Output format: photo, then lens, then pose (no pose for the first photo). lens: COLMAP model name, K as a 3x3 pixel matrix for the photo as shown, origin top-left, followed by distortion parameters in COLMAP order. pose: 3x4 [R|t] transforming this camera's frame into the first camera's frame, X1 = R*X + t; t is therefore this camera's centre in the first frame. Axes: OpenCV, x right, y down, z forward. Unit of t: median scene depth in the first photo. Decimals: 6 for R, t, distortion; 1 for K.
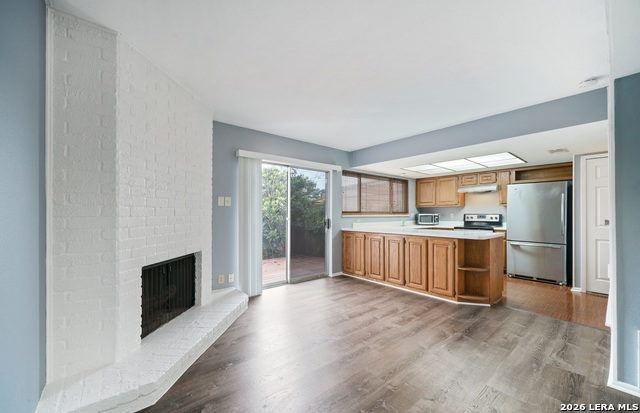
lens RADIAL K [[253.2, 0, 319.2], [0, 253.2, 213.1], [0, 0, 1]] dist [-0.000520, -0.000064]
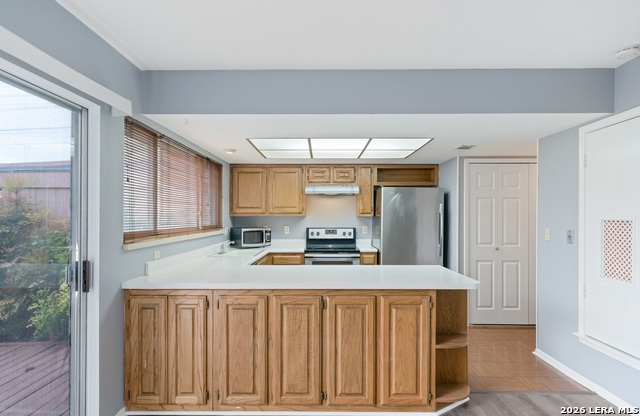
lens RADIAL K [[361.0, 0, 319.7], [0, 361.0, 219.4], [0, 0, 1]] dist [0.002469, 0.000312]
pose [[0.652973, -0.007859, 0.757340, -0.114024], [-0.001844, 0.999927, 0.011966, -0.035382], [-0.757379, -0.009210, 0.652911, 0.489913]]
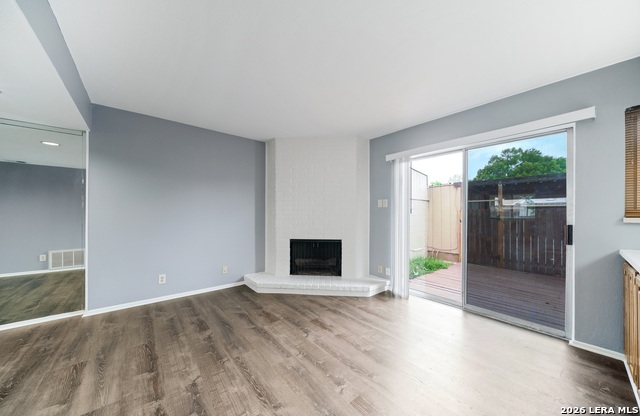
lens RADIAL K [[220.9, 0, 316.9], [0, 220.9, 216.7], [0, 0, 1]] dist [-0.001790, -0.000103]
pose [[-0.013876, 0.008924, -0.999864, 0.469754], [-0.002591, 0.999956, 0.008960, 0.004933], [0.999900, 0.002715, -0.013852, 0.522608]]
